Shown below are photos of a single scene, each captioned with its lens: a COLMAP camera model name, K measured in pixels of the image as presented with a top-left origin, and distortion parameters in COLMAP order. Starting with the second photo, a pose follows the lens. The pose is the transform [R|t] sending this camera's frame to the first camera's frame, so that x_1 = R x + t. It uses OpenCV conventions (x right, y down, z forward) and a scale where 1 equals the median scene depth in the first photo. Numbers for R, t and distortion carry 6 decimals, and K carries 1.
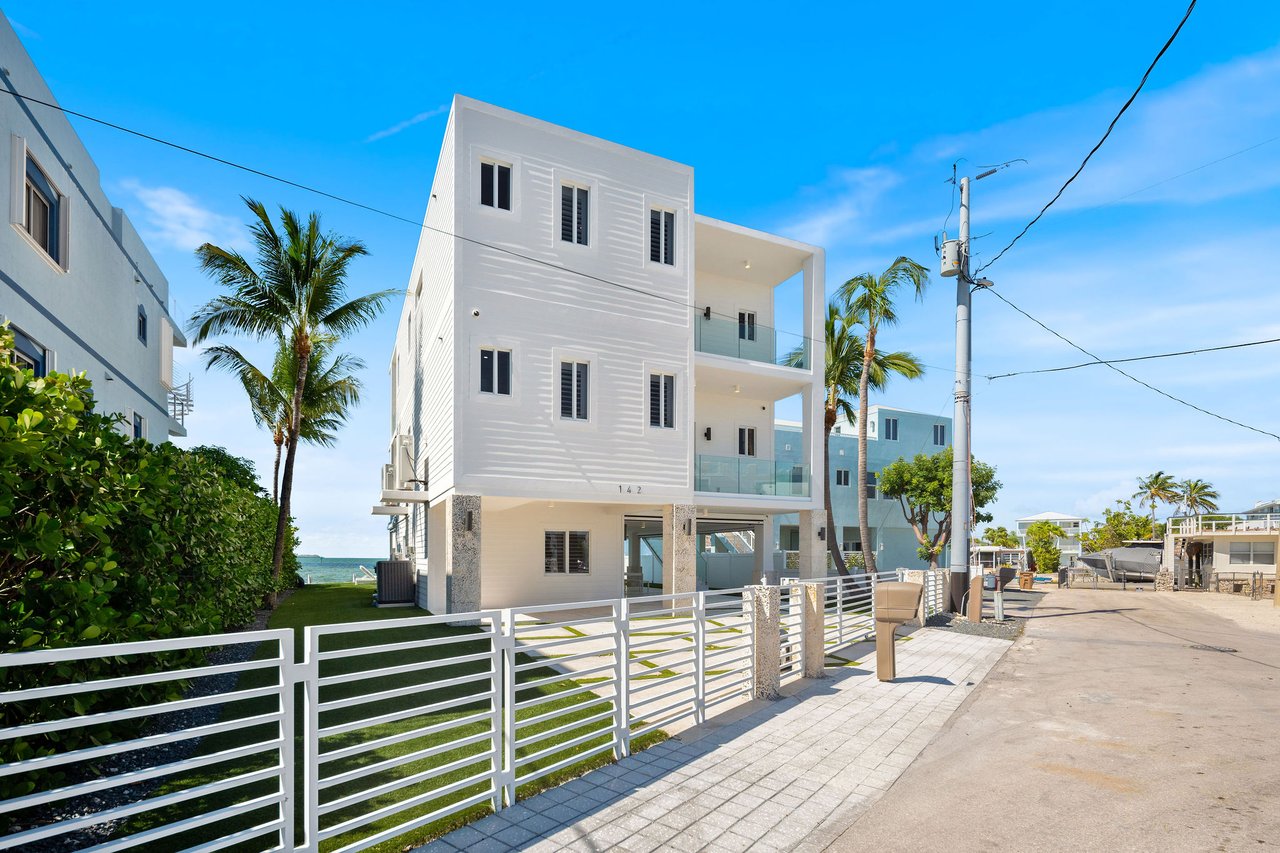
lens RADIAL K [[631.9, 0, 644.0], [0, 631.9, 557.8], [0, 0, 1]] dist [-0.001729, 0.000212]
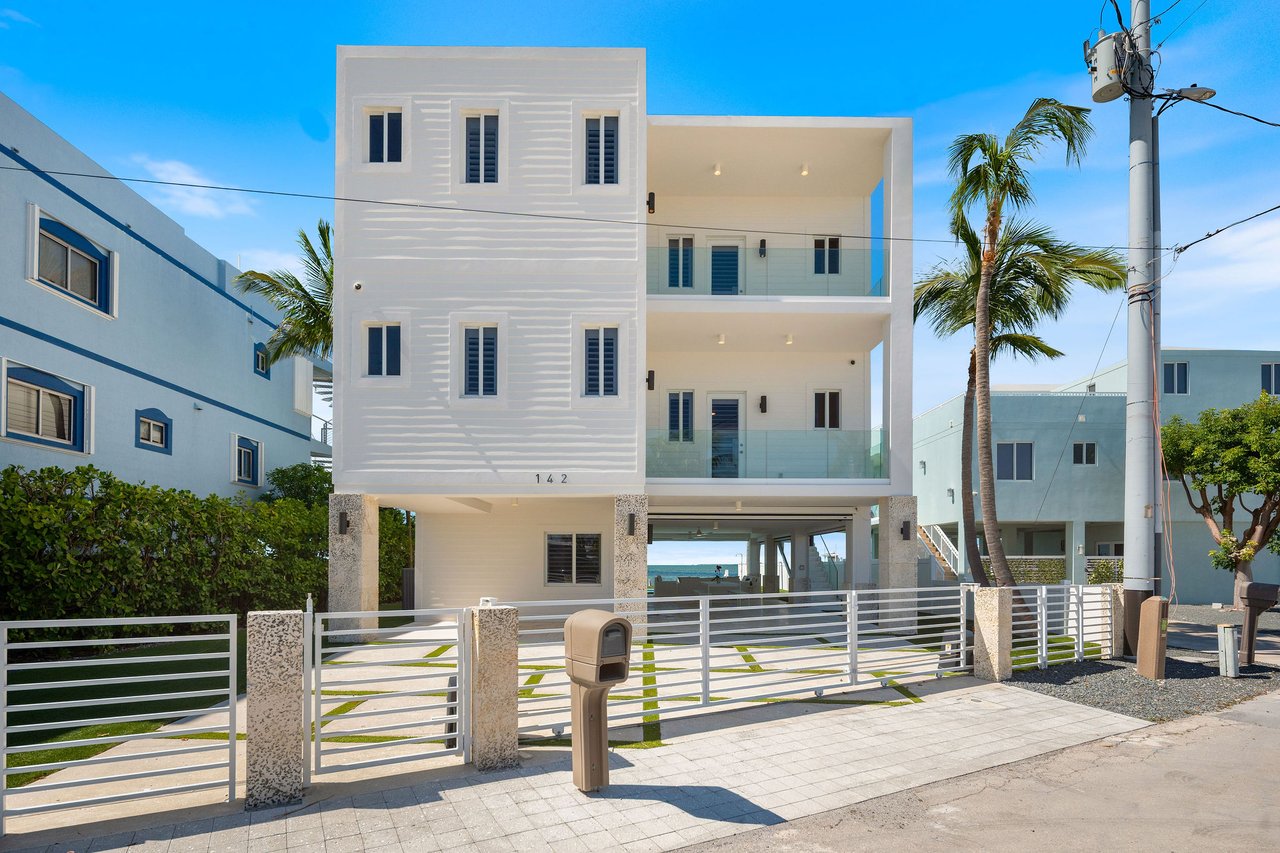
lens RADIAL K [[643.9, 0, 643.3], [0, 643.9, 561.9], [0, 0, 1]] dist [-0.003935, 0.000964]
pose [[0.905557, -0.000718, -0.424224, 0.405668], [-0.001287, 0.999989, -0.004441, -0.000700], [0.424223, 0.004568, 0.905546, 0.309269]]
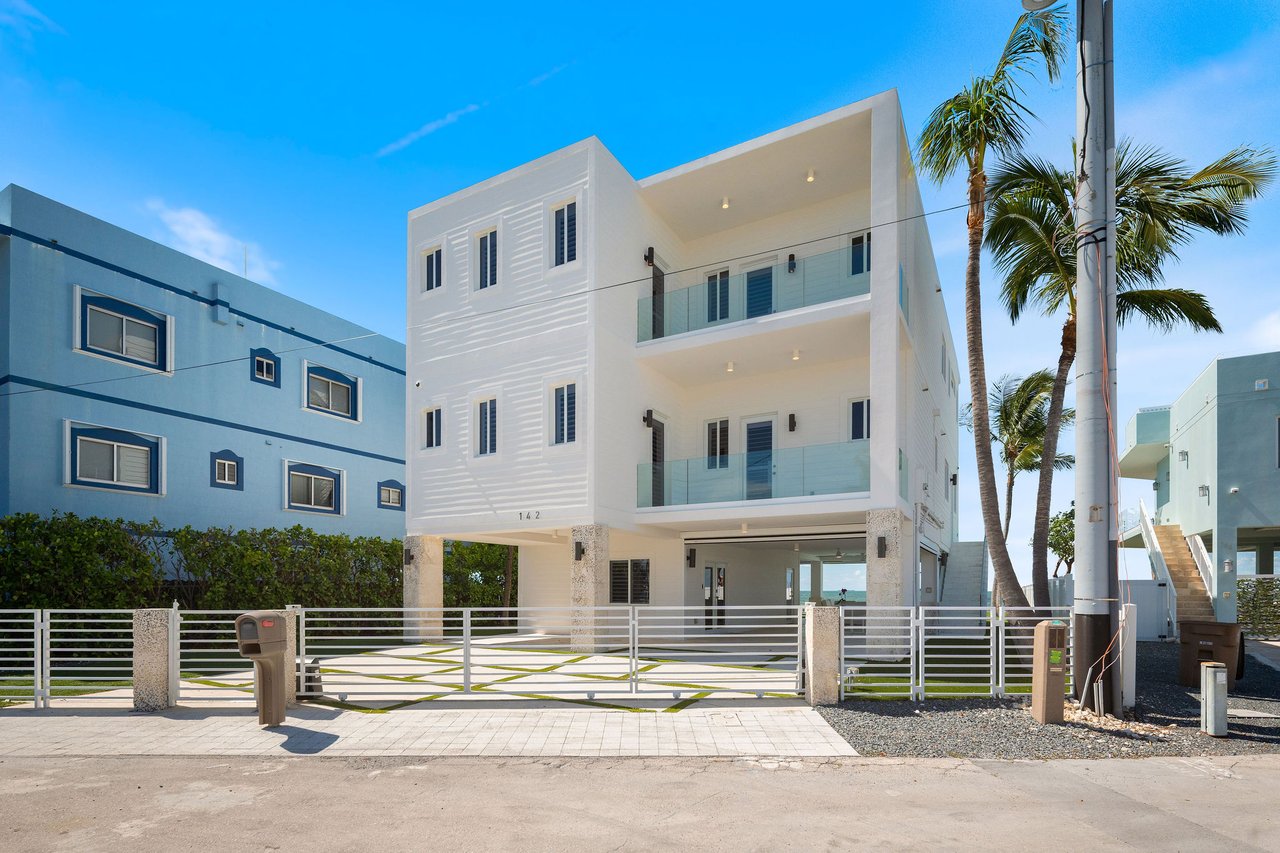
lens RADIAL K [[645.4, 0, 638.5], [0, 645.4, 592.2], [0, 0, 1]] dist [-0.001540, -0.000083]
pose [[0.569732, 0.002427, -0.821827, 0.850076], [0.000167, 0.999995, 0.003068, 0.005827], [0.821831, -0.001885, 0.569729, 0.551731]]
